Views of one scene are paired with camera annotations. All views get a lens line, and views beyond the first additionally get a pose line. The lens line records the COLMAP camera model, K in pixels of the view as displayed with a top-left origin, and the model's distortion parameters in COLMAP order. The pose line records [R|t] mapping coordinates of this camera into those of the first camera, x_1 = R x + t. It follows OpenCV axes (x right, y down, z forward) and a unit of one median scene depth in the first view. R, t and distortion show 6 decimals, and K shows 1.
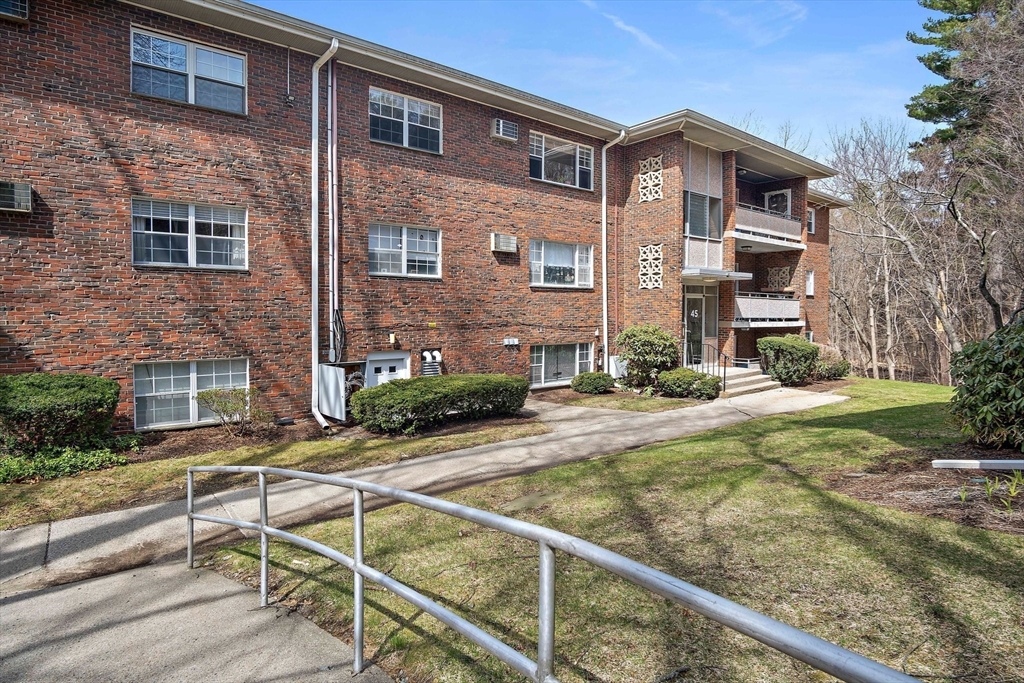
lens RADIAL K [[563.9, 0, 522.9], [0, 563.9, 314.3], [0, 0, 1]] dist [-0.033654, 0.001048]
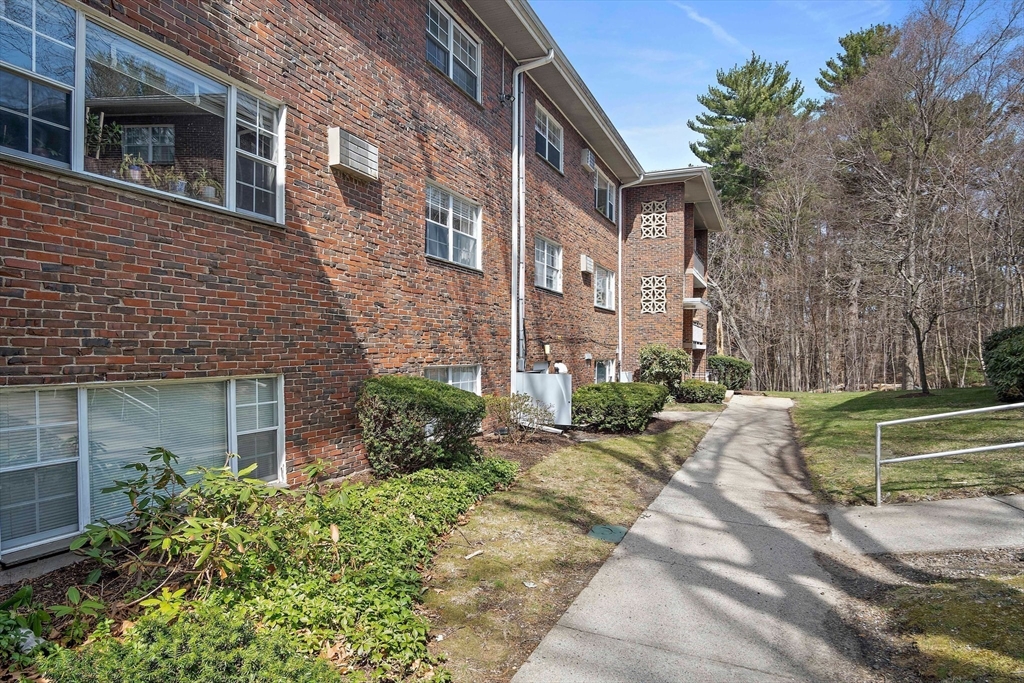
lens RADIAL K [[563.9, 0, 516.7], [0, 563.9, 349.1], [0, 0, 1]] dist [-0.033654, 0.001048]
pose [[0.899960, 0.008233, 0.435896, -0.542590], [-0.007949, 0.999965, -0.002476, 0.034235], [-0.435901, -0.001236, 0.899994, 0.073502]]
